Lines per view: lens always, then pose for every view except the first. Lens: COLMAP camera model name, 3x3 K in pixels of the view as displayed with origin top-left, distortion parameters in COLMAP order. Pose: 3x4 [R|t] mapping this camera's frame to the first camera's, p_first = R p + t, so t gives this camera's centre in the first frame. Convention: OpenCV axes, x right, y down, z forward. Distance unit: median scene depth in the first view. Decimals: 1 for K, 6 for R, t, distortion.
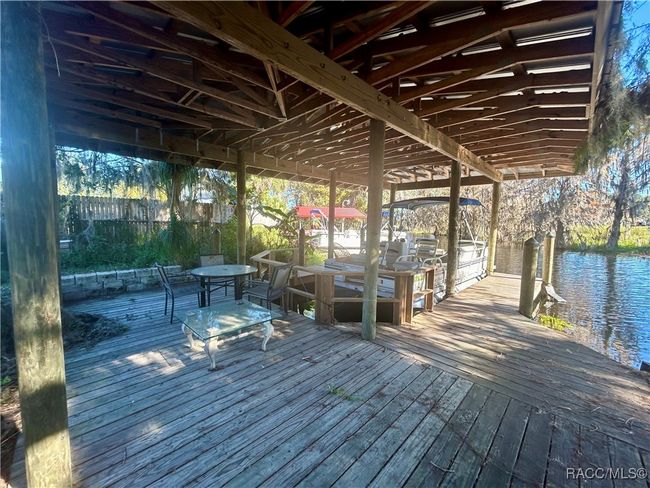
lens RADIAL K [[261.5, 0, 323.3], [0, 261.5, 243.3], [0, 0, 1]] dist [0.002911, 0.000101]
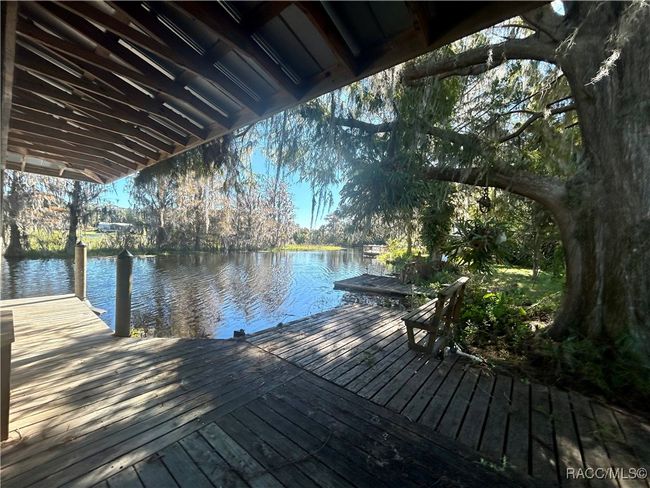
lens RADIAL K [[261.5, 0, 323.8], [0, 261.5, 245.4], [0, 0, 1]] dist [0.002911, 0.000101]
pose [[-0.094376, -0.037871, 0.994816, -0.204715], [0.041799, 0.998244, 0.041967, -0.053345], [-0.994659, 0.045543, -0.092628, 0.444629]]
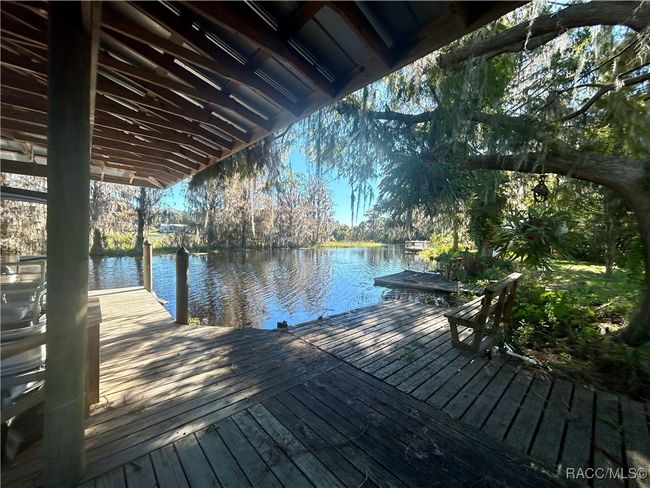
lens RADIAL K [[261.5, 0, 324.5], [0, 261.5, 246.2], [0, 0, 1]] dist [0.002911, 0.000101]
pose [[0.054899, -0.052156, 0.997129, -0.221325], [0.061142, 0.996936, 0.048780, -0.047281], [-0.996618, 0.058288, 0.057920, 0.438128]]
